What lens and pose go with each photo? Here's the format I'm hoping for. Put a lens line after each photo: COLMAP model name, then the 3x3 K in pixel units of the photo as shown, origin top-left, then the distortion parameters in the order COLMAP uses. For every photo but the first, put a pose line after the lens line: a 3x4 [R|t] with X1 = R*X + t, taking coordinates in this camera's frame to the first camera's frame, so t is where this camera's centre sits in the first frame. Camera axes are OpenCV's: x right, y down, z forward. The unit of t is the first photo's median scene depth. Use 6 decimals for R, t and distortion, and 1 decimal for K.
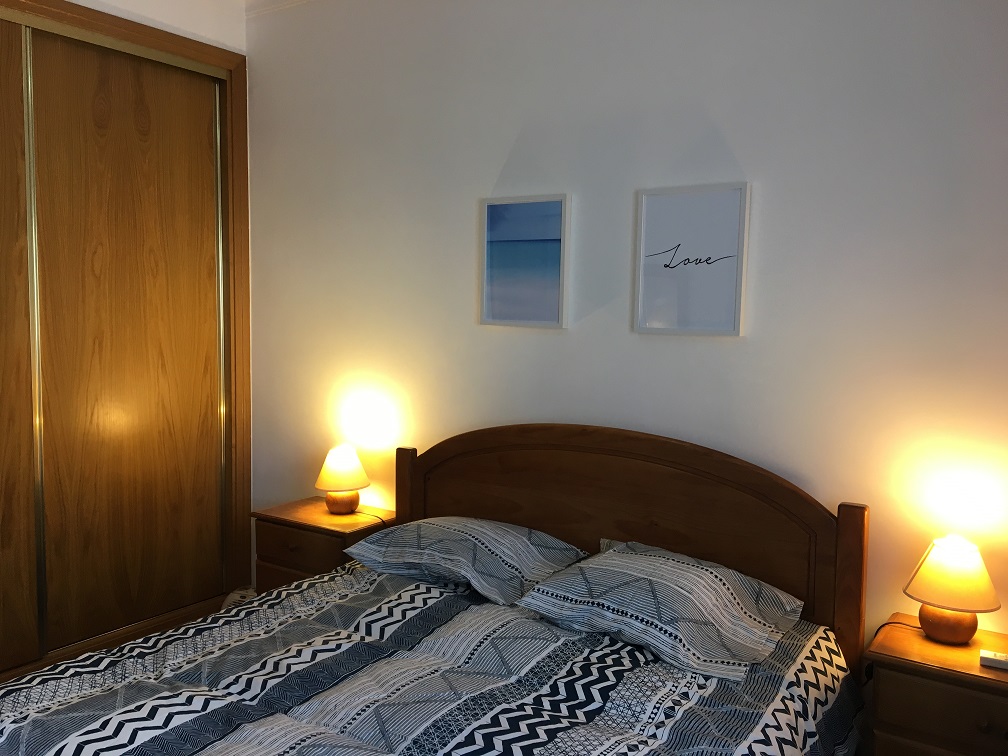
lens RADIAL K [[845.9, 0, 504.0], [0, 845.9, 378.0], [0, 0, 1]] dist [0.087045, -0.129210]
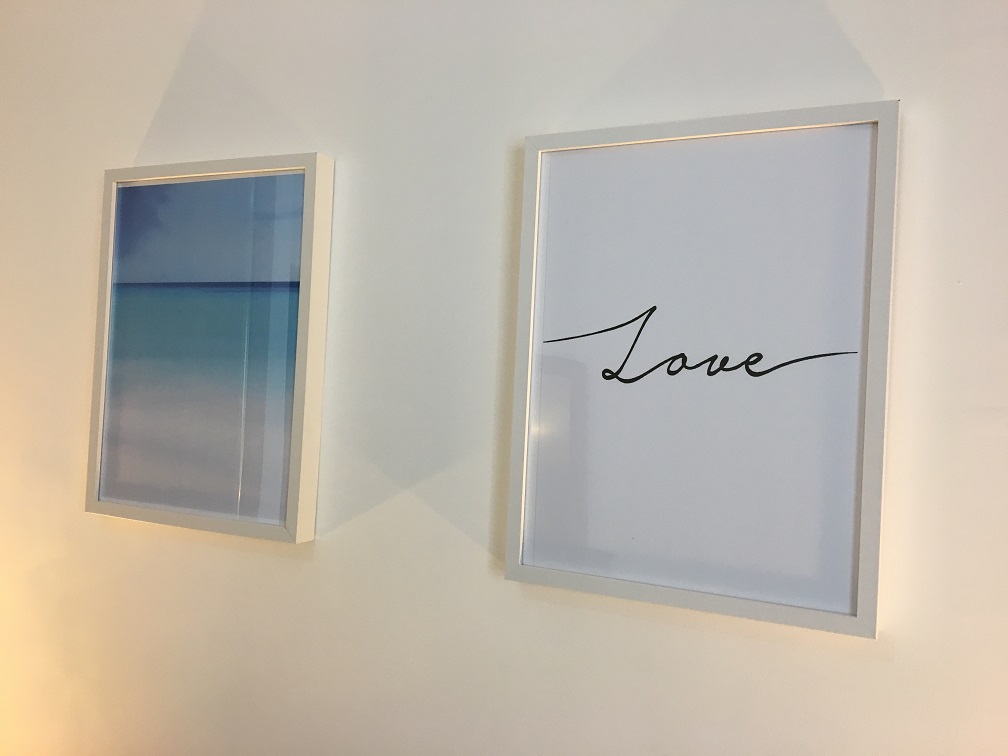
lens RADIAL K [[845.9, 0, 504.0], [0, 845.9, 378.0], [0, 0, 1]] dist [0.087045, -0.129210]
pose [[0.987221, 0.029995, 0.156512, 0.096683], [-0.015547, 0.995570, -0.092733, -0.093879], [-0.158600, 0.089115, 0.983313, 0.649527]]
